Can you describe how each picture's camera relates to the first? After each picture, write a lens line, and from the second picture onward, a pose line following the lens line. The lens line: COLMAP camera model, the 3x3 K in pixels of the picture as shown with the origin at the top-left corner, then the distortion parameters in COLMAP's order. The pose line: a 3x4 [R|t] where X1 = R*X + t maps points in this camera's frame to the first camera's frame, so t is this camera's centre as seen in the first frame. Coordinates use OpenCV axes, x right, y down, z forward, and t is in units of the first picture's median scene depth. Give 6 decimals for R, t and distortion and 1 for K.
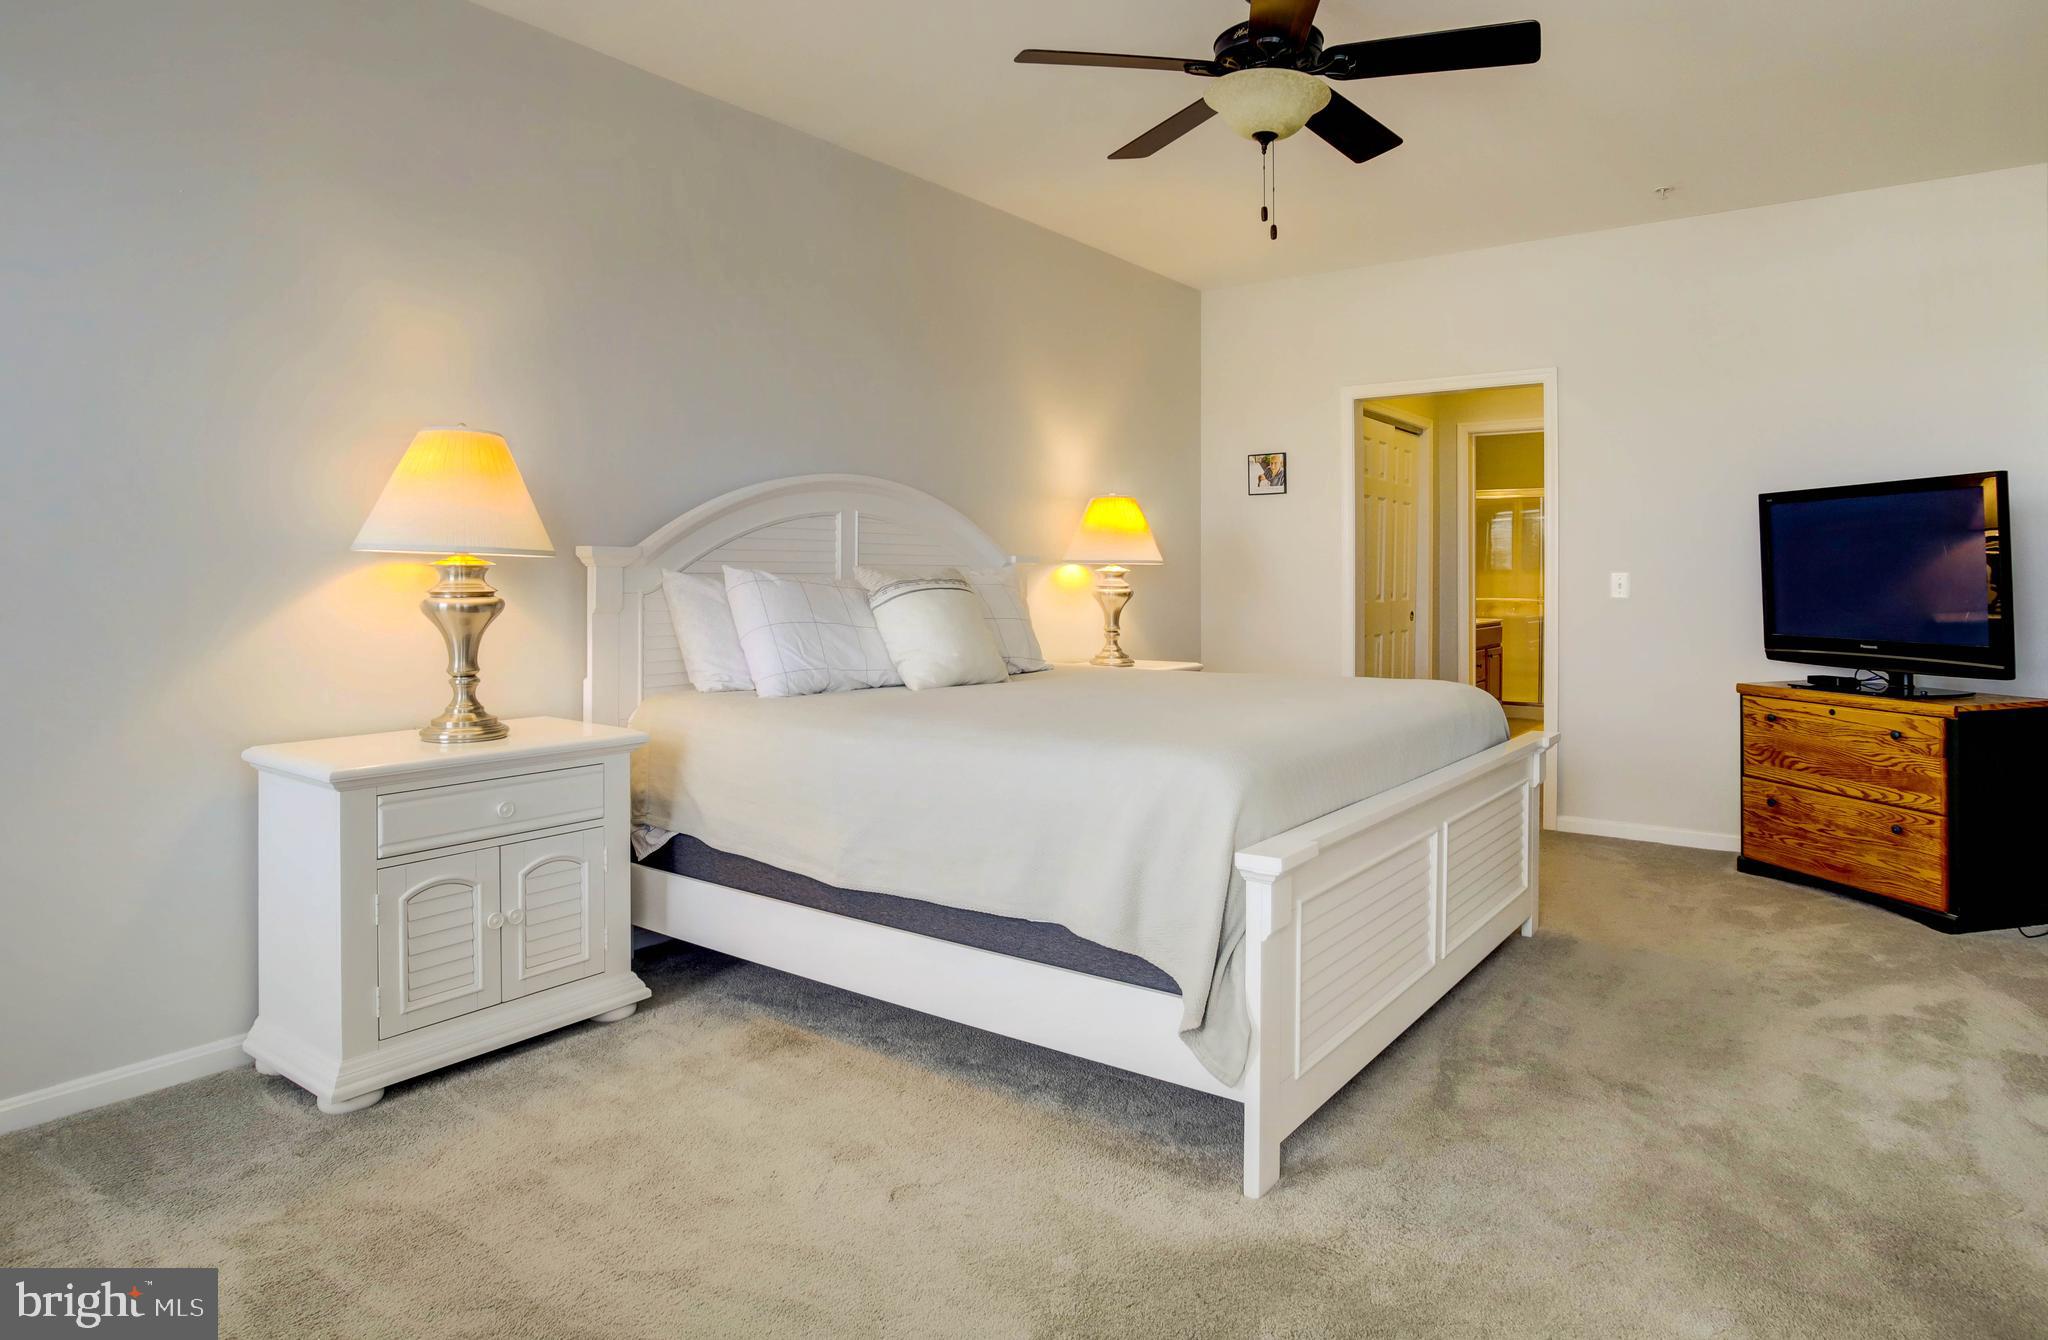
lens RADIAL K [[1195.3, 0, 1023.7], [0, 1195.3, 574.6], [0, 0, 1]] dist [-0.081624, -0.000943]
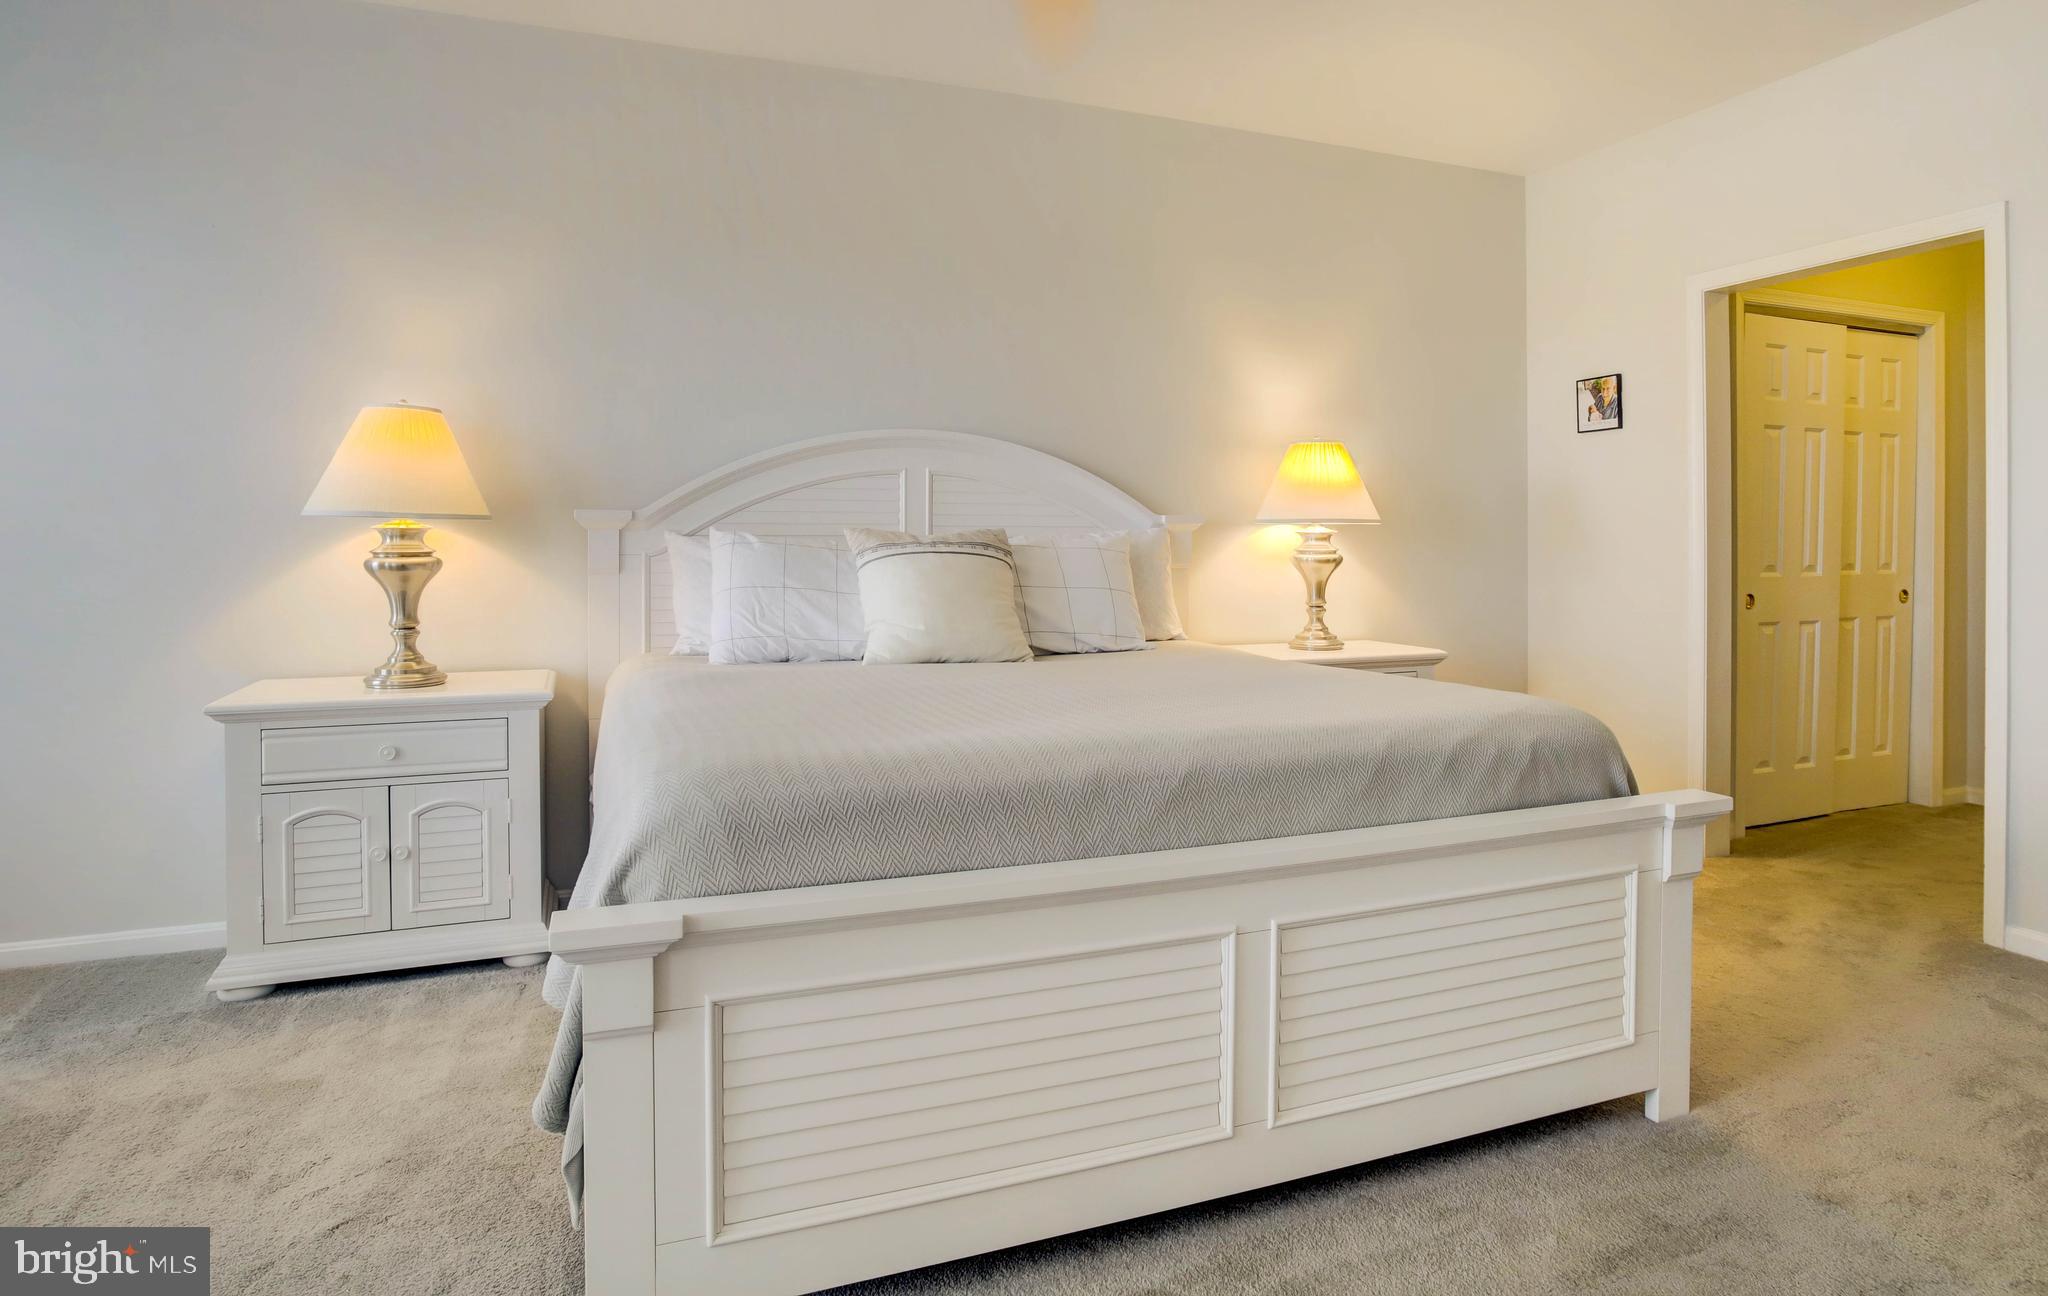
lens RADIAL K [[1128.6, 0, 1025.9], [0, 1128.6, 544.4], [0, 0, 1]] dist [-0.051982, 0.003016]
pose [[0.840688, 0.006036, -0.541485, 0.476041], [-0.001421, 0.999959, 0.008942, -0.002299], [0.541517, -0.006748, 0.840663, 0.356613]]
